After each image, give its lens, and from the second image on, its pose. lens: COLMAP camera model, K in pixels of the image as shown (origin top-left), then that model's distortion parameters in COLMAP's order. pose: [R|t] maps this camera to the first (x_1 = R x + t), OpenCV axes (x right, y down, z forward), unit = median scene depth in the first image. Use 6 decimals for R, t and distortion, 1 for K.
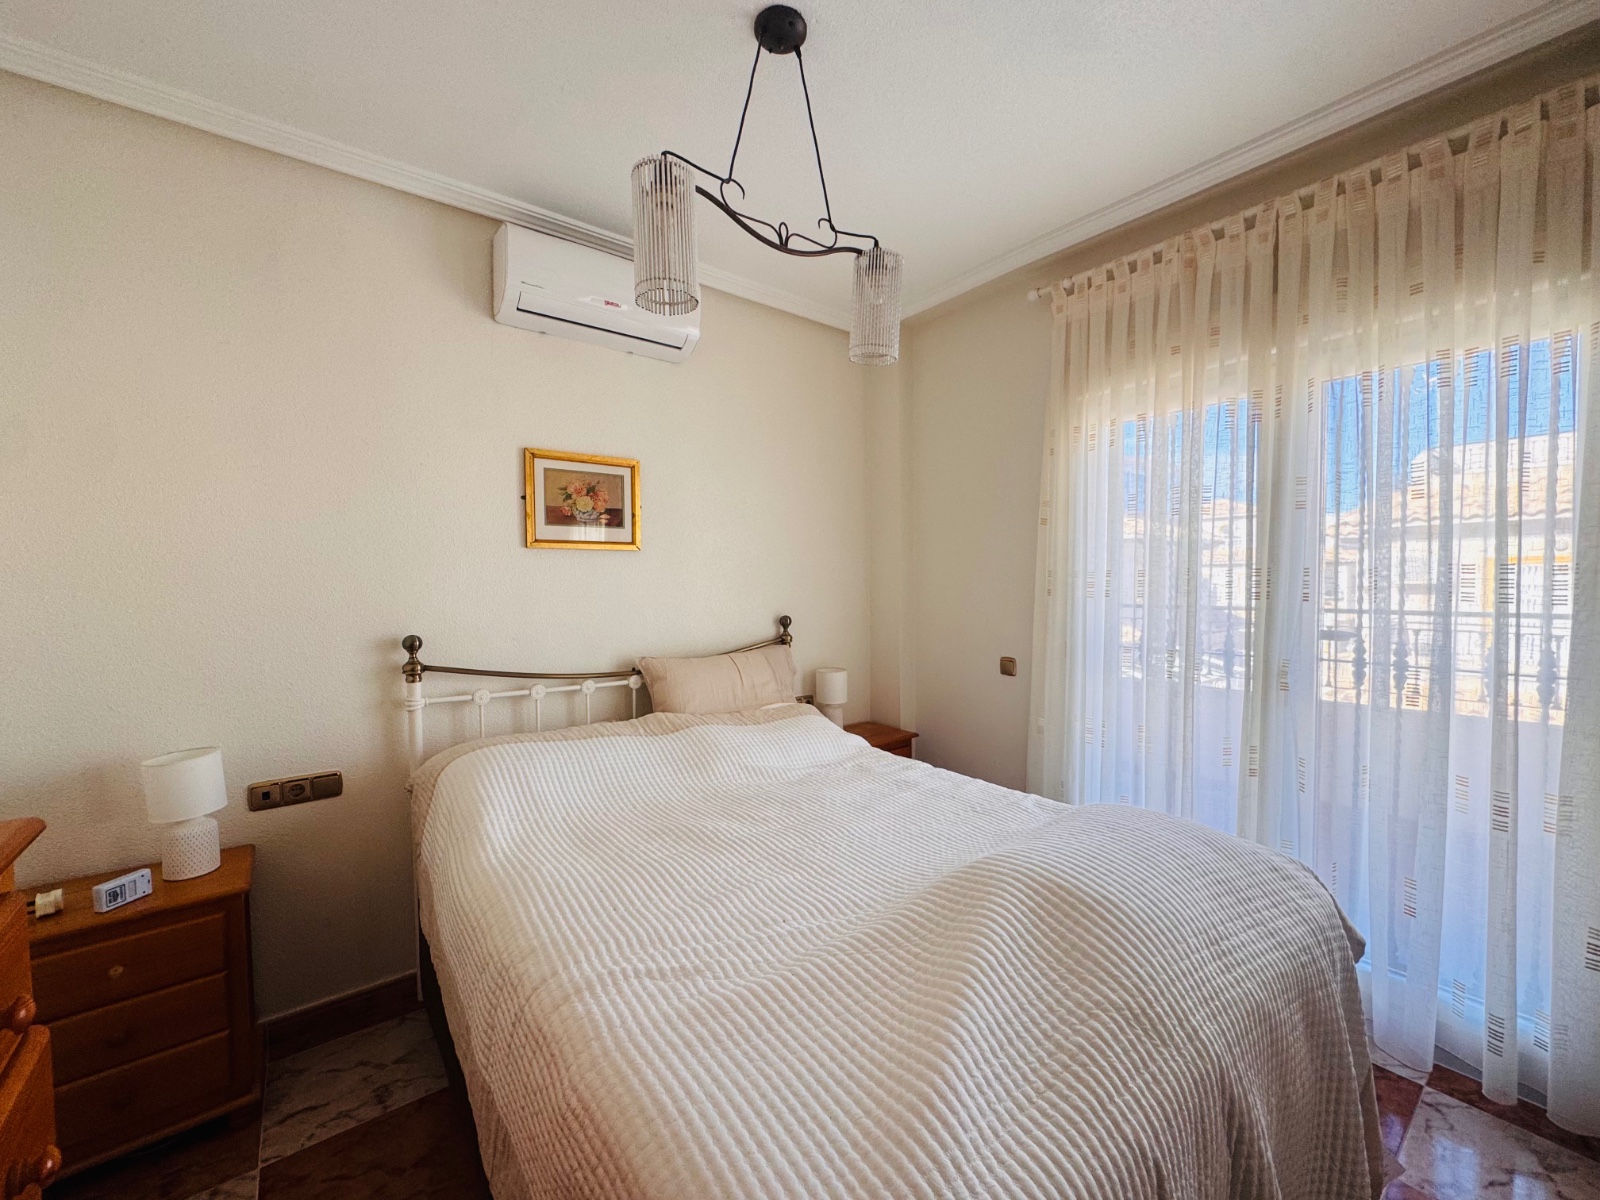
lens RADIAL K [[637.3, 0, 798.0], [0, 637.3, 602.6], [0, 0, 1]] dist [-0.004545, -0.000109]
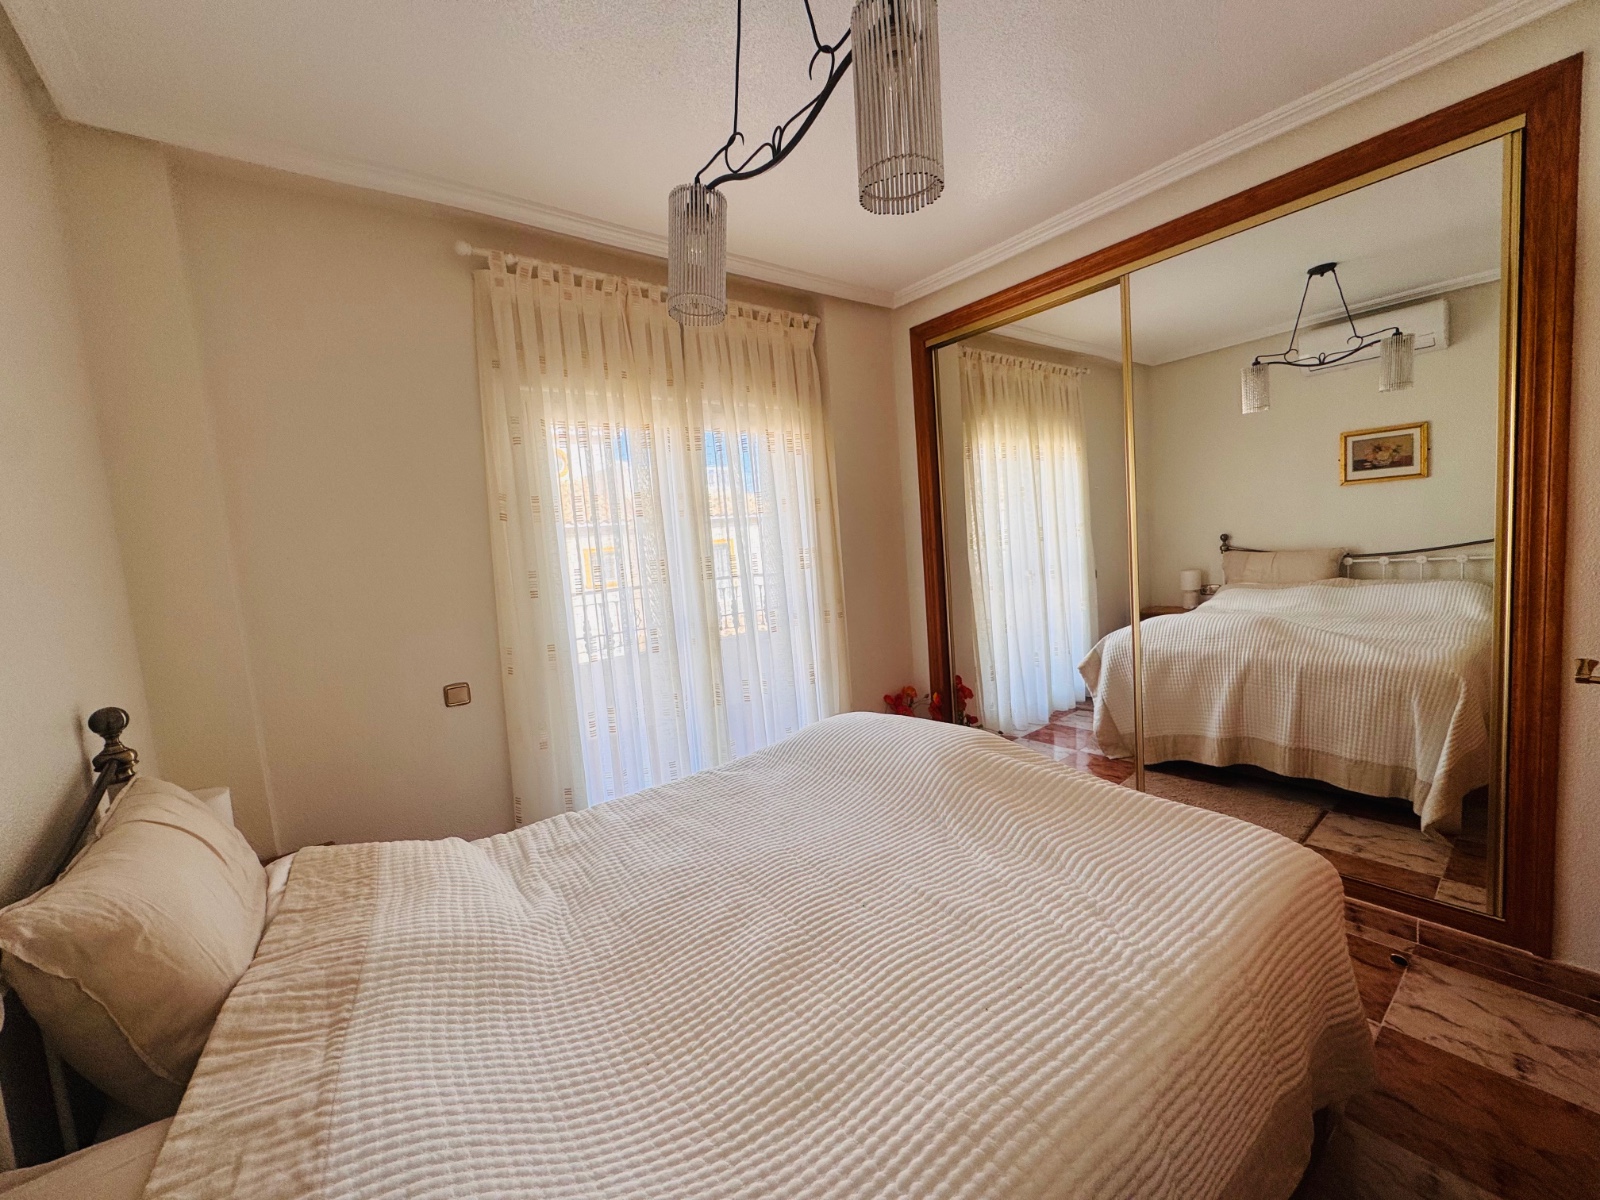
lens RADIAL K [[617.5, 0, 792.5], [0, 617.5, 596.2], [0, 0, 1]] dist [-0.000460, 0.000001]
pose [[-0.001933, -0.077406, 0.996998, -0.560789], [0.129976, 0.988523, 0.077000, -0.034874], [-0.991515, 0.129734, 0.008150, 0.708119]]
